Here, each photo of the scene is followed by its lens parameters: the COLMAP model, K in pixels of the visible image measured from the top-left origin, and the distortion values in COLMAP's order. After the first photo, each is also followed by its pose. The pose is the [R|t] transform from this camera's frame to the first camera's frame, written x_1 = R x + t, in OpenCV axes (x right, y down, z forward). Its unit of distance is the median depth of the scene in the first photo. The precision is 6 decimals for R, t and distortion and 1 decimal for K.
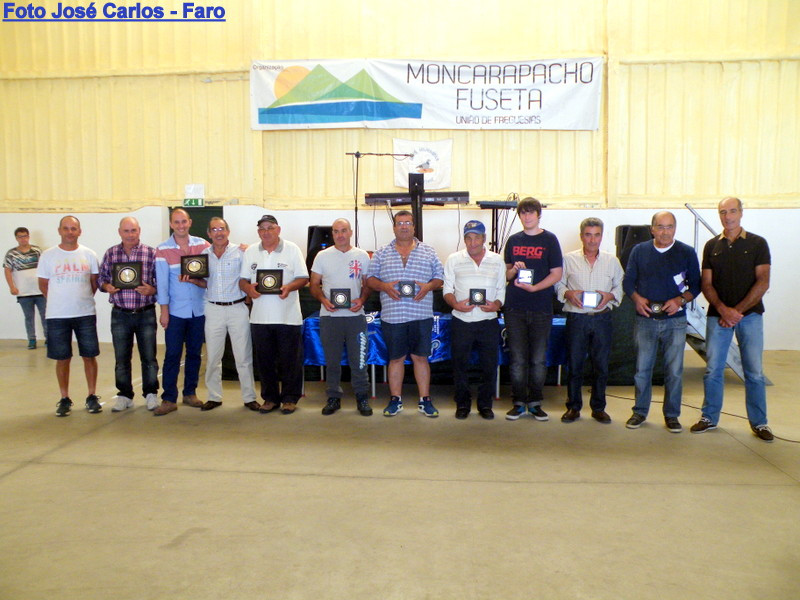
lens RADIAL K [[691.6, 0, 401.9], [0, 691.6, 304.7], [0, 0, 1]] dist [-0.116044, 0.041227]
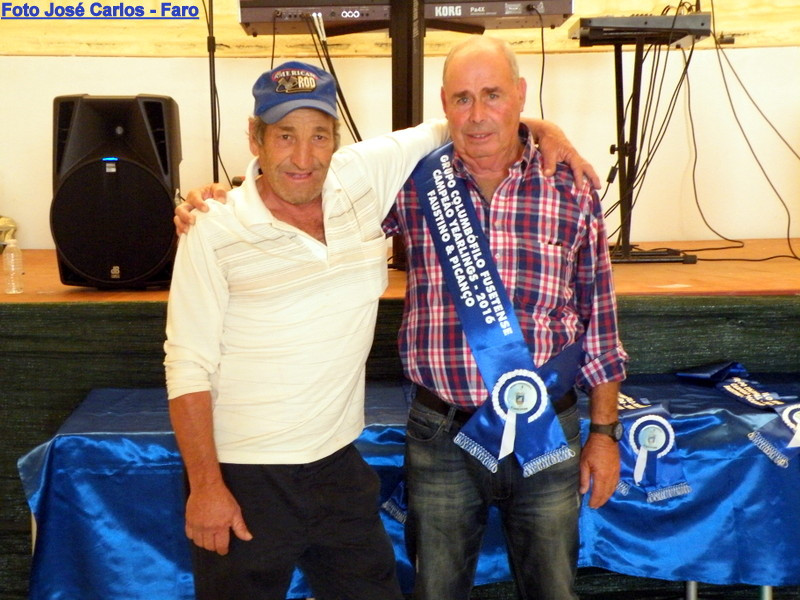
lens RADIAL K [[1294.9, 0, 390.1], [0, 1294.9, 303.3], [0, 0, 1]] dist [0.183234, 0.000000]
pose [[0.993447, -0.027894, 0.110840, -0.054813], [0.024927, 0.999295, 0.028065, -0.035920], [-0.111544, -0.025118, 0.993442, 0.398154]]
